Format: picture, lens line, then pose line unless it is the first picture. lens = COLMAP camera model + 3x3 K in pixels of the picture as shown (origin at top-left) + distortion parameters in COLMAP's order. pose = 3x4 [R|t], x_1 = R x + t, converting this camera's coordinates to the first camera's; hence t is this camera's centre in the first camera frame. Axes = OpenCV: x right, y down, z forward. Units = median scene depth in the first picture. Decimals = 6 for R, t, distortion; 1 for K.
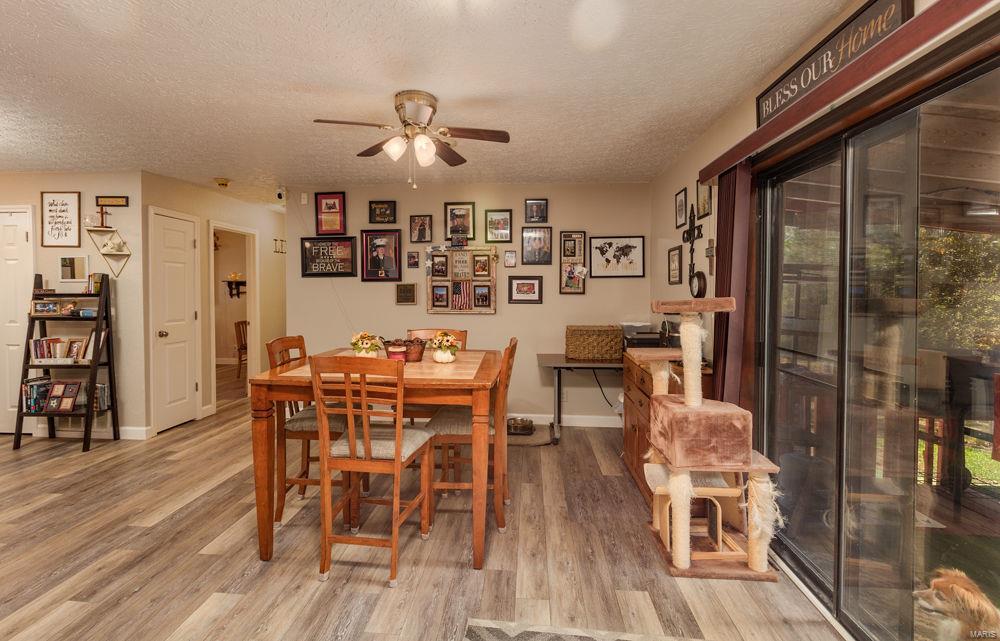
lens RADIAL K [[457.1, 0, 485.3], [0, 457.1, 301.6], [0, 0, 1]] dist [0.000084, 0.000080]
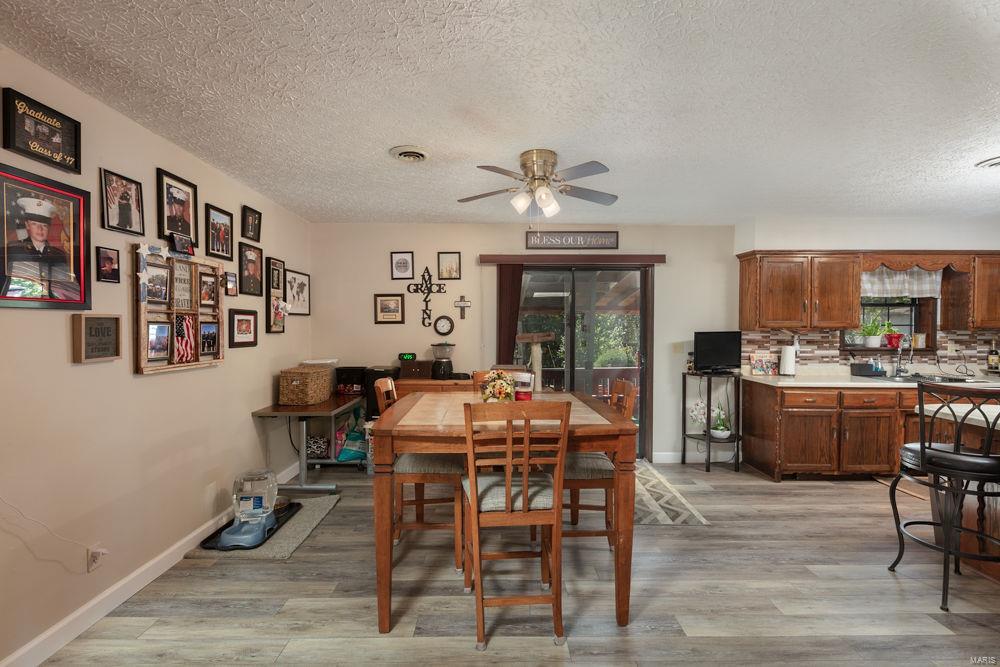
lens RADIAL K [[453.8, 0, 500.4], [0, 453.8, 336.9], [0, 0, 1]] dist [-0.001692, 0.000287]
pose [[-0.097729, -0.021213, 0.994987, -0.673815], [0.019408, 0.999542, 0.023216, -0.020926], [-0.995024, 0.021580, -0.097273, 0.658747]]
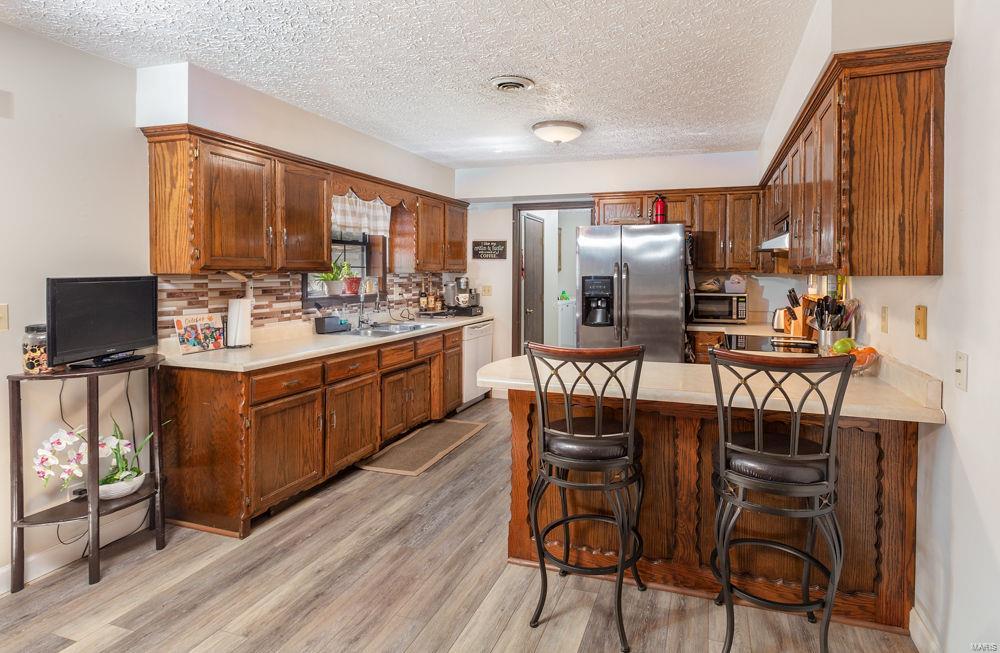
lens RADIAL K [[502.5, 0, 555.1], [0, 502.5, 281.8], [0, 0, 1]] dist [0.005130, 0.000135]
pose [[-0.978208, -0.005962, 0.207544, -0.310363], [0.002374, 0.999201, 0.039893, -0.014894], [-0.207616, 0.039516, -0.977412, 0.511913]]
